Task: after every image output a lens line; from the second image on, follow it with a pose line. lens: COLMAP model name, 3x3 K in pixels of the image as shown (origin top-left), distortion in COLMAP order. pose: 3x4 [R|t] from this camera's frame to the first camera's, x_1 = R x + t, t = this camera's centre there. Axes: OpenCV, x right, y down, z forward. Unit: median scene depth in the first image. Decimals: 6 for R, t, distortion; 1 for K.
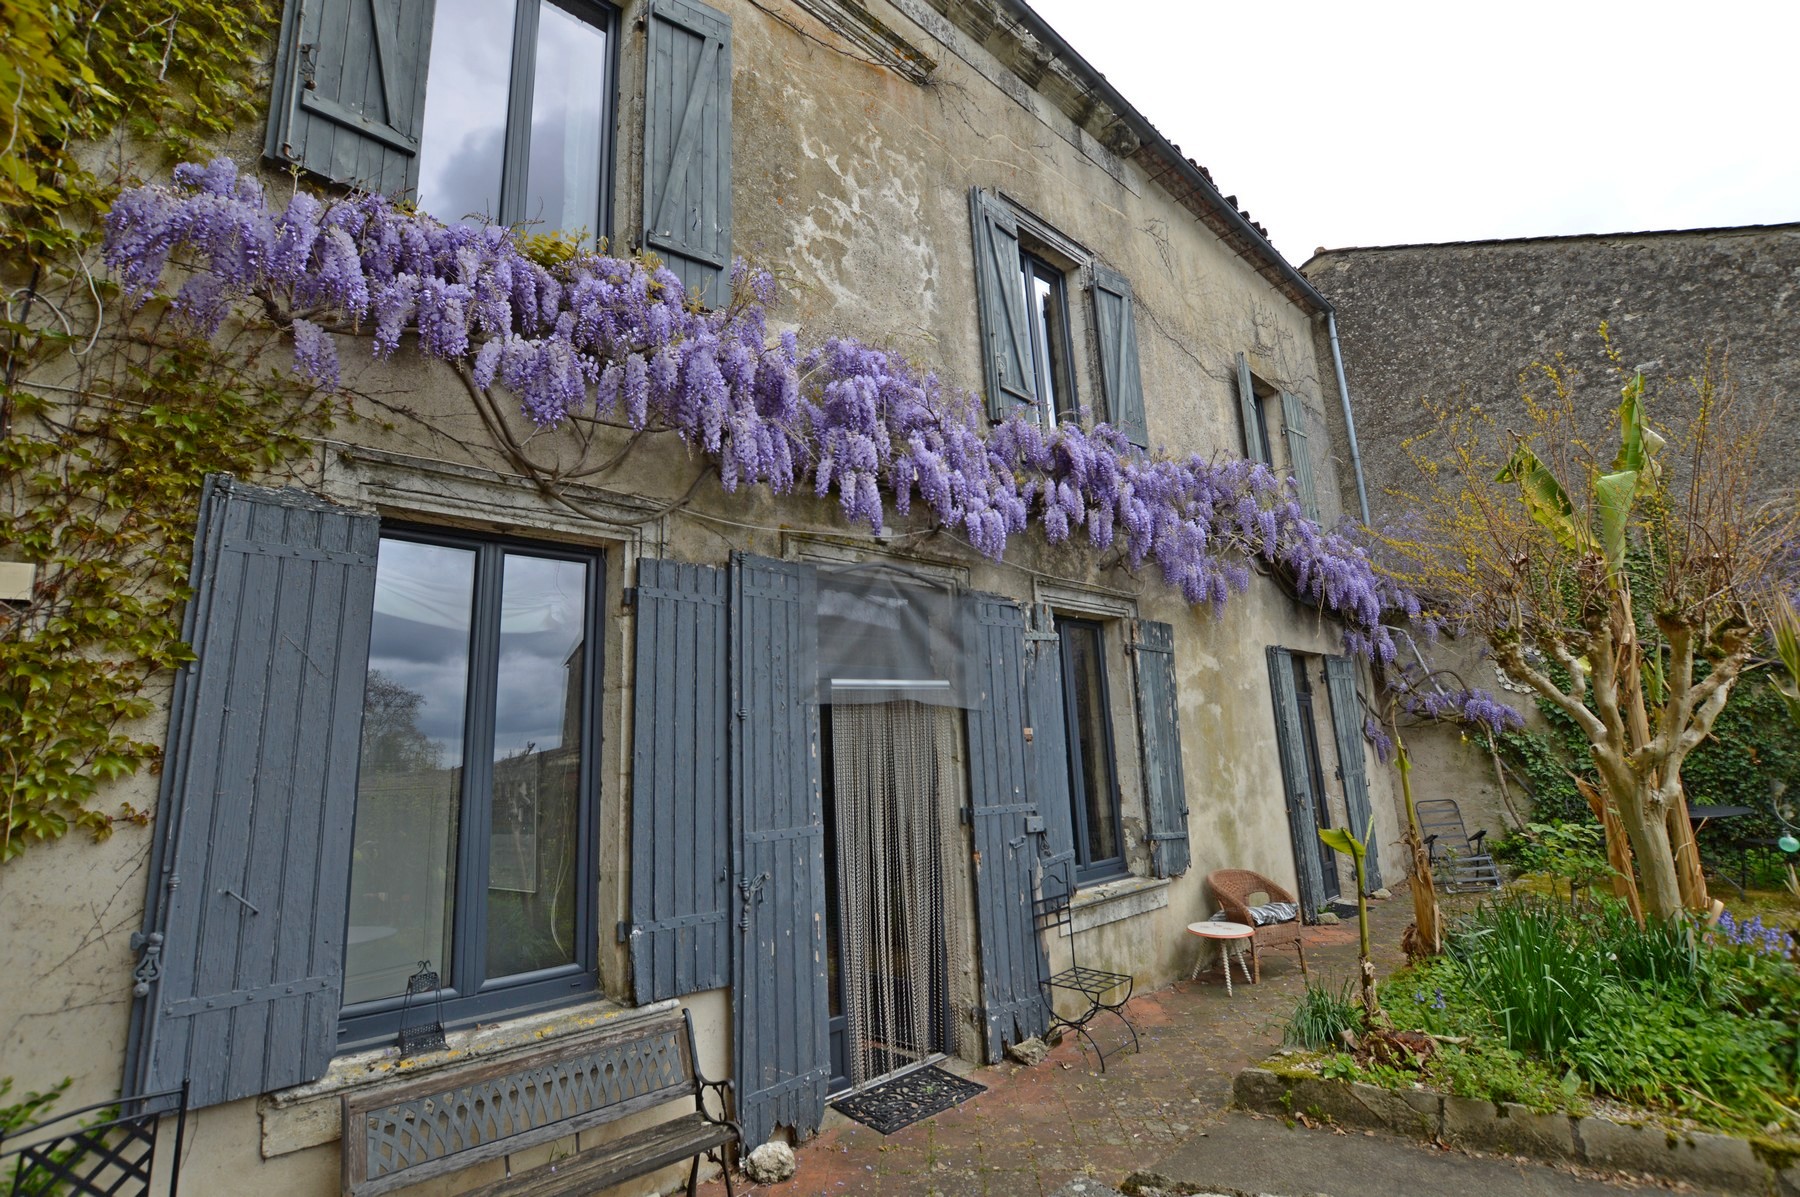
lens RADIAL K [[796.1, 0, 904.8], [0, 796.1, 599.9], [0, 0, 1]] dist [-0.036874, 0.005281]
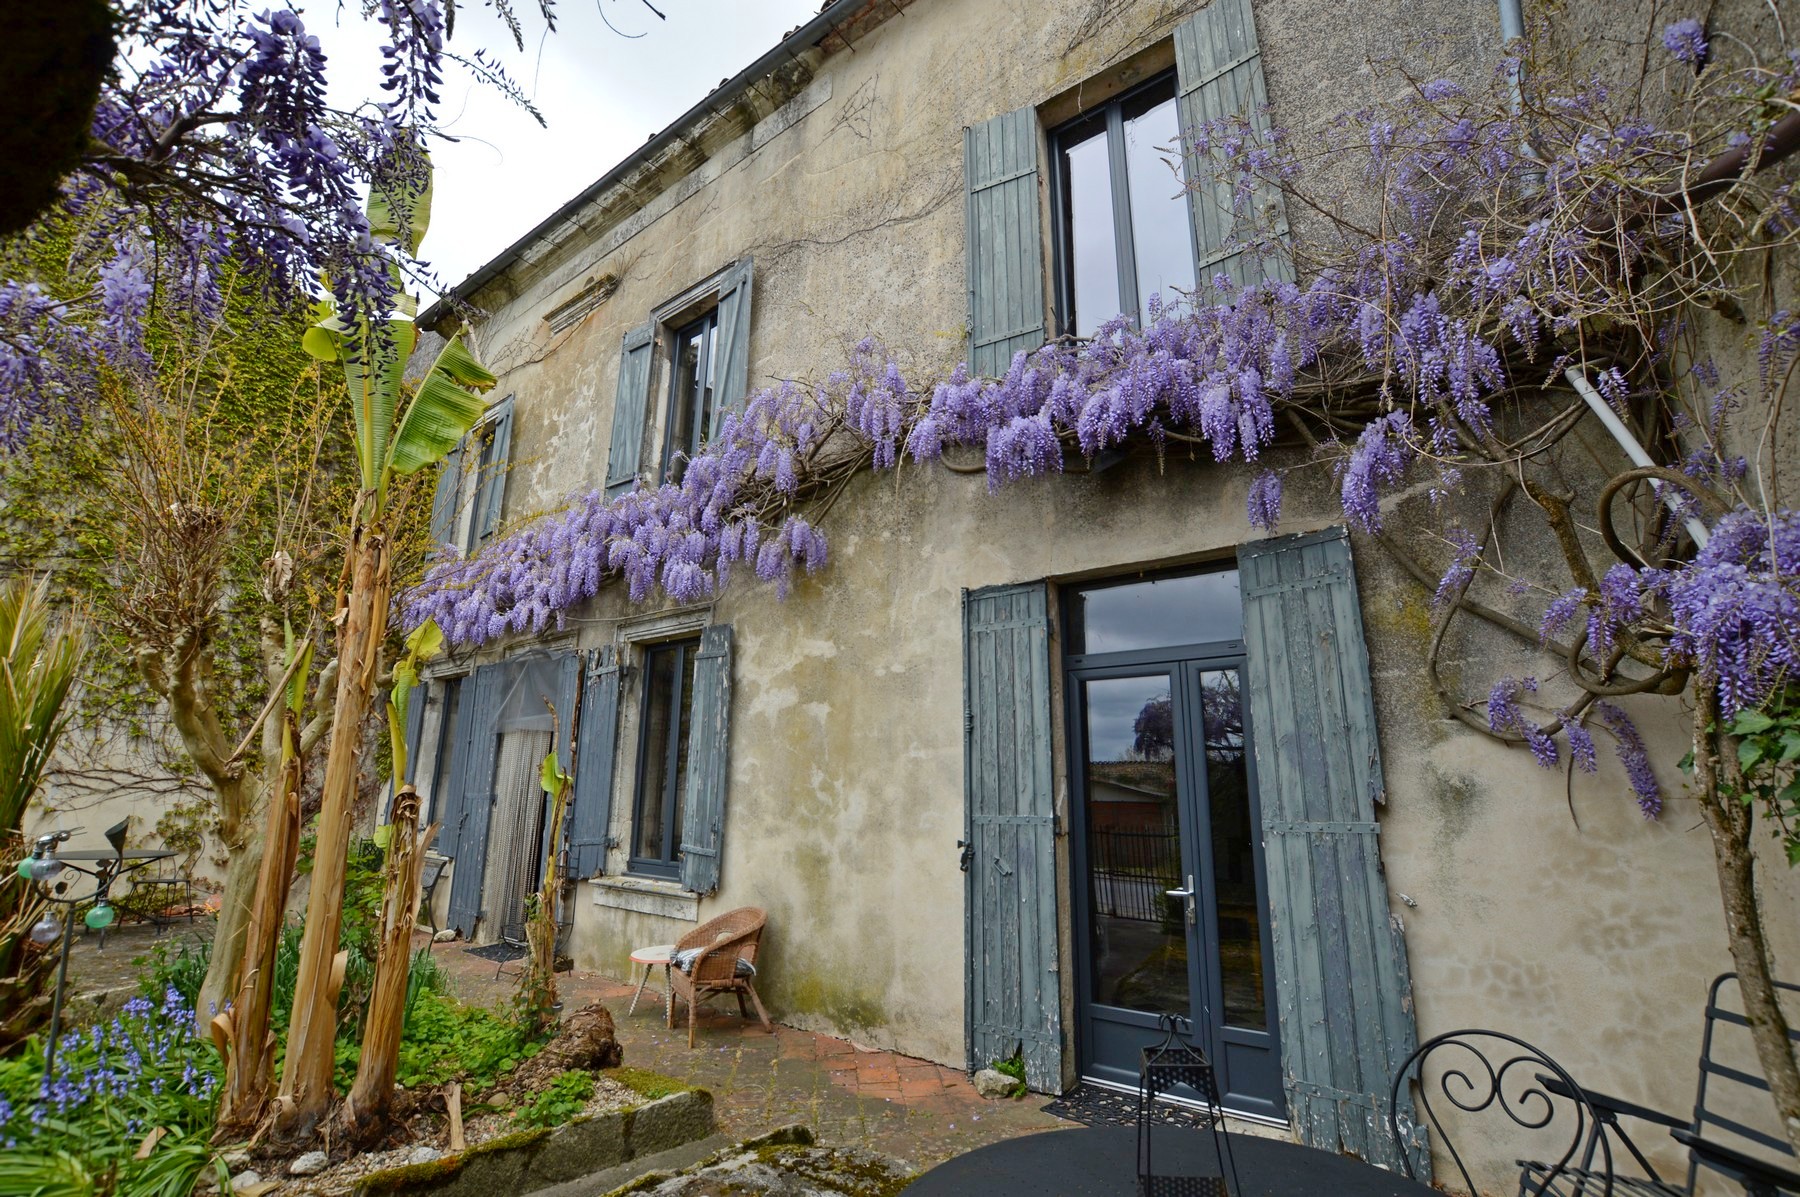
lens RADIAL K [[796.1, 0, 904.8], [0, 796.1, 599.9], [0, 0, 1]] dist [-0.036874, 0.005281]
pose [[0.184091, -0.177169, -0.966810, 1.188128], [0.188156, 0.971783, -0.142254, 0.162490], [0.964732, -0.155723, 0.212232, 0.945330]]
